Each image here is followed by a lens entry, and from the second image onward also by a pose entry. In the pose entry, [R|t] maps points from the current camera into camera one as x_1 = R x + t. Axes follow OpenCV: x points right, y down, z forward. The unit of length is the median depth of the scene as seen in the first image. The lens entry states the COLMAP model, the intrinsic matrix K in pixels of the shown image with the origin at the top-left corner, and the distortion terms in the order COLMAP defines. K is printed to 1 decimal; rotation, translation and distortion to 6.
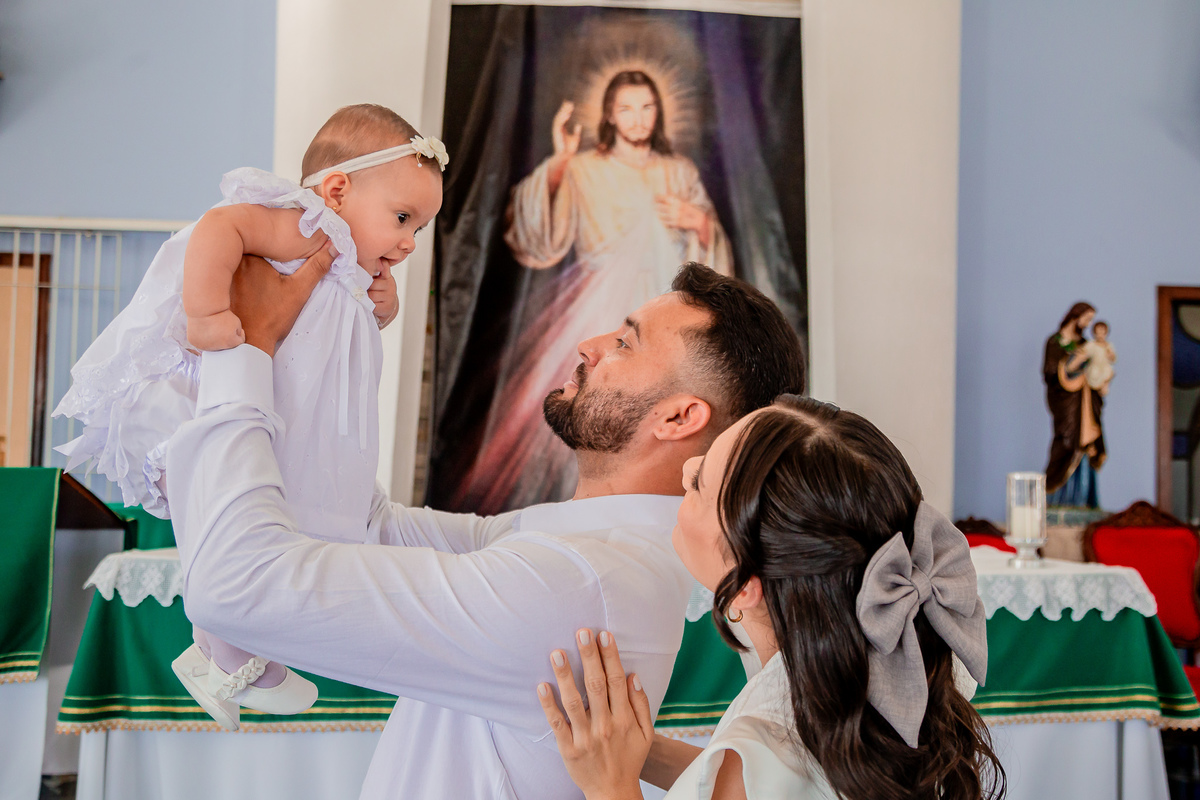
lens RADIAL K [[1200.9, 0, 644.6], [0, 1200.9, 418.2], [0, 0, 1]] dist [-0.014416, 0.124226]
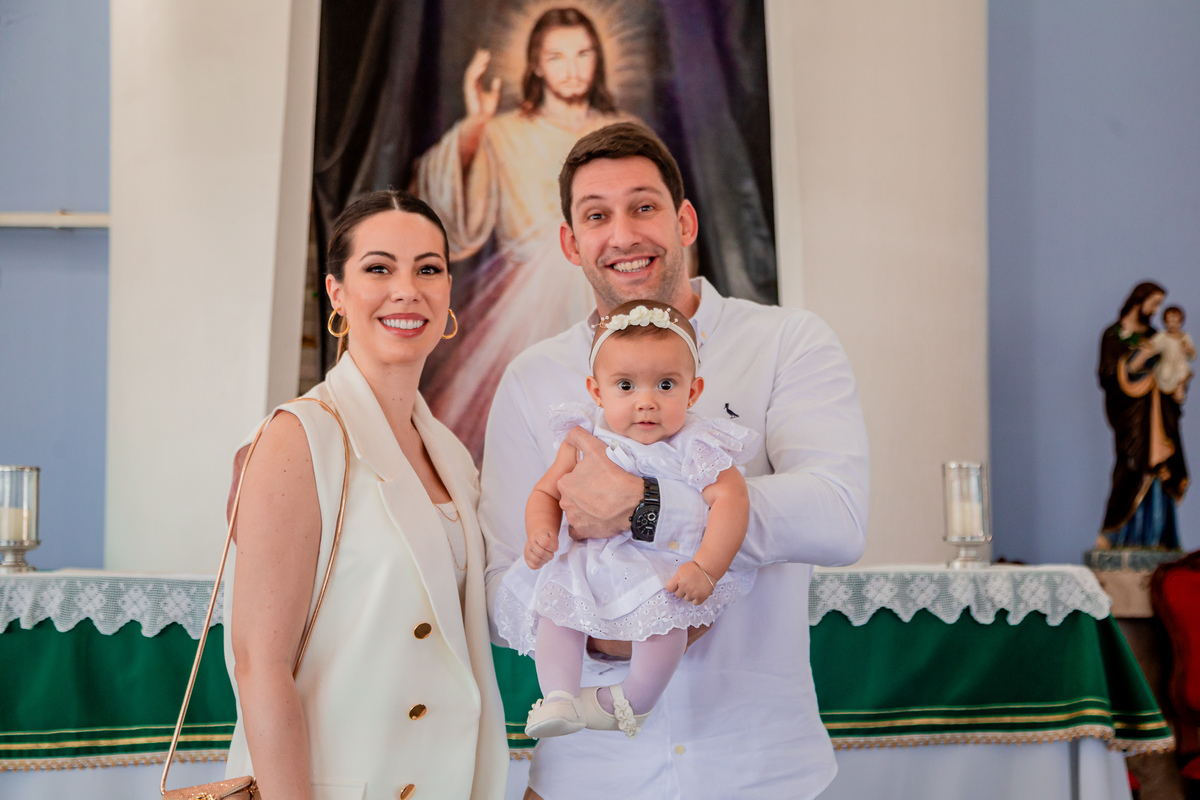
lens RADIAL K [[1790.6, 0, 631.7], [0, 1790.6, 422.0], [0, 0, 1]] dist [0.174692, -0.056719]
pose [[0.999091, -0.025933, -0.033841, 0.068258], [0.024304, 0.998567, -0.047689, 0.040281], [0.035030, 0.046823, 0.998289, -0.172561]]
